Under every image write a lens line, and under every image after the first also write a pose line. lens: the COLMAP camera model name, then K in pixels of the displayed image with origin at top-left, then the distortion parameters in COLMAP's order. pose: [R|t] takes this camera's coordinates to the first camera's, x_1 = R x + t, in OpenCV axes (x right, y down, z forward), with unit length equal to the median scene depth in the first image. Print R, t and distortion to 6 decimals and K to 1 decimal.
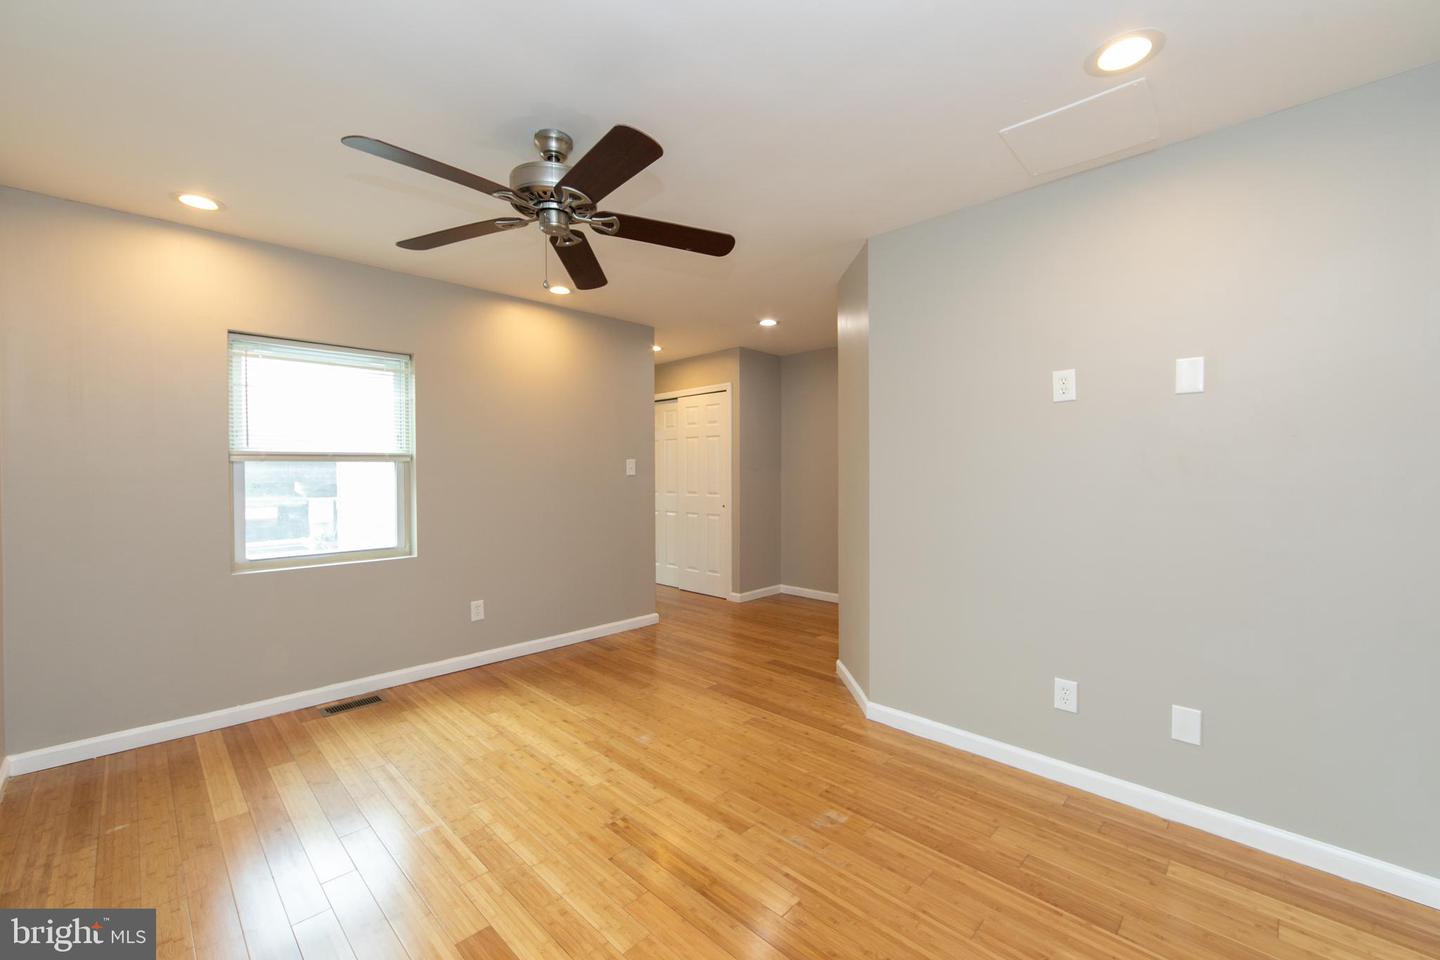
lens RADIAL K [[554.5, 0, 750.6], [0, 554.5, 479.4], [0, 0, 1]] dist [0.001054, 0.000185]
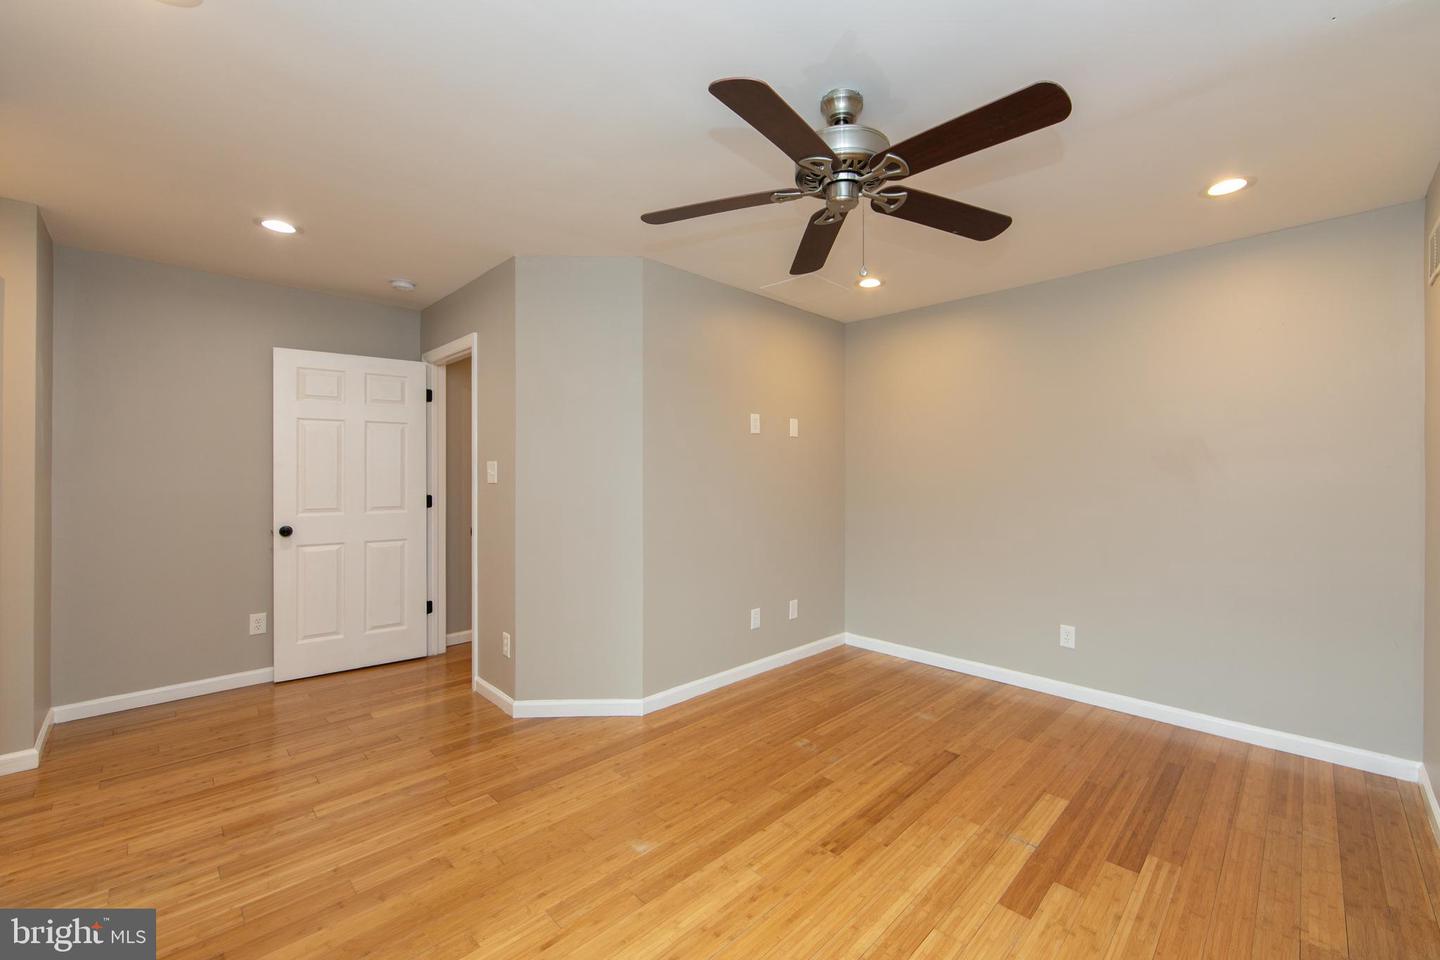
lens RADIAL K [[582.4, 0, 728.7], [0, 582.4, 470.4], [0, 0, 1]] dist [0.000246, 0.000195]
pose [[0.058484, 0.008615, 0.998251, -1.169192], [0.011148, 0.999895, -0.009282, -0.020006], [-0.998226, 0.011671, 0.058382, 1.035033]]
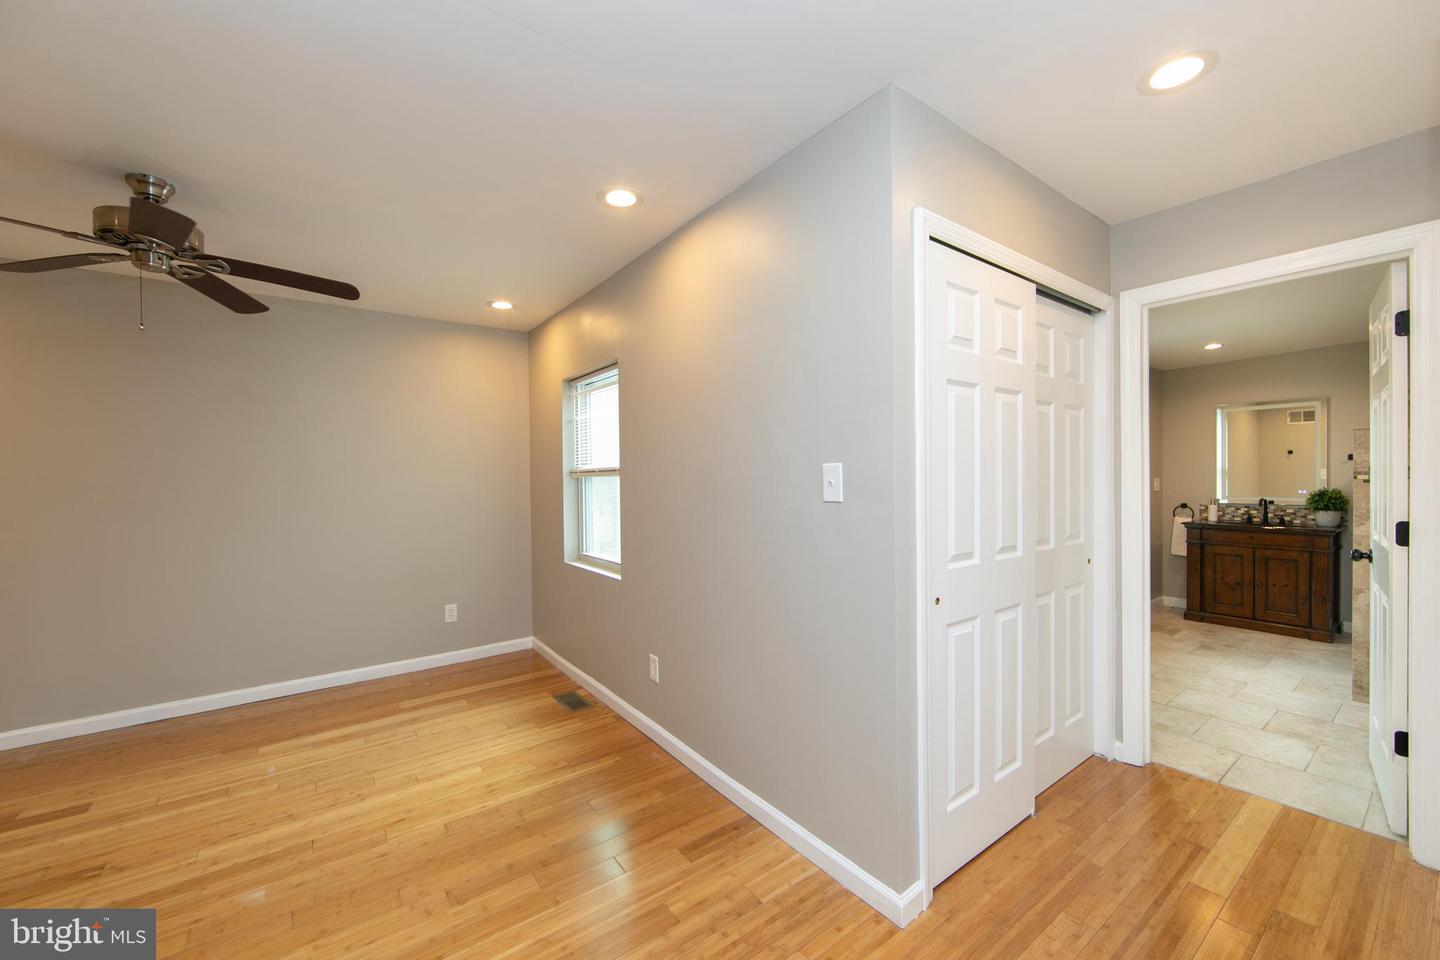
lens RADIAL K [[572.6, 0, 719.0], [0, 572.6, 482.8], [0, 0, 1]] dist [-0.021963, 0.005384]
pose [[-0.201969, 0.019328, -0.979201, 0.442418], [0.000011, 0.999805, 0.019732, -0.063321], [0.979392, 0.003974, -0.201930, 2.090651]]
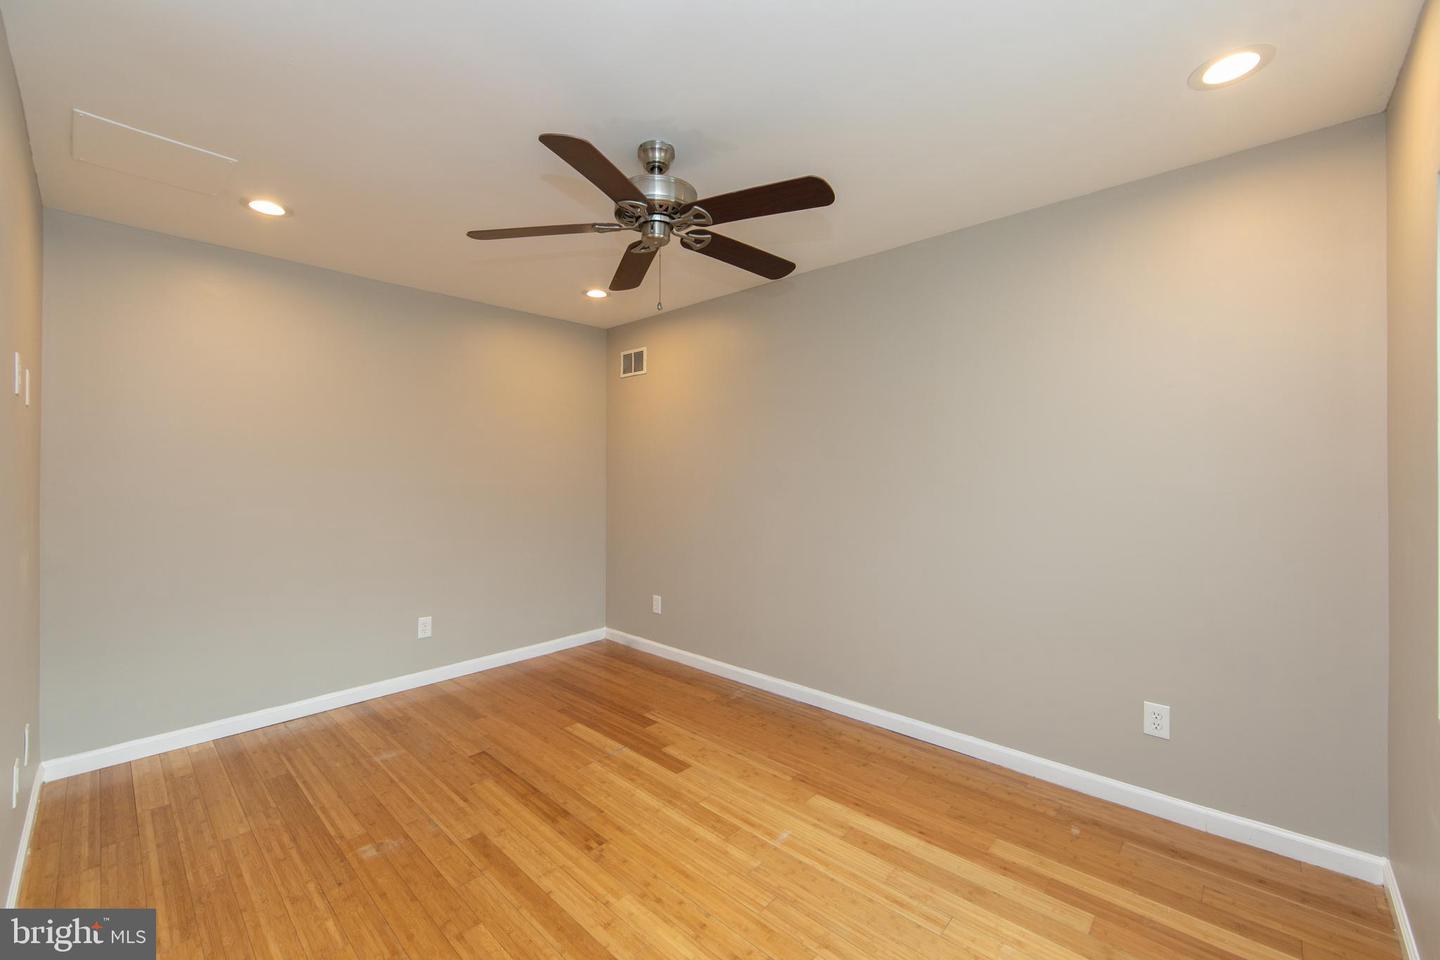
lens RADIAL K [[572.3, 0, 719.2], [0, 572.3, 477.6], [0, 0, 1]] dist [-0.002055, -0.000420]
pose [[-0.999666, 0.006471, 0.025033, -0.455236], [0.007009, 0.999745, 0.021480, -0.049473], [-0.024887, 0.021649, -0.999456, 1.862395]]
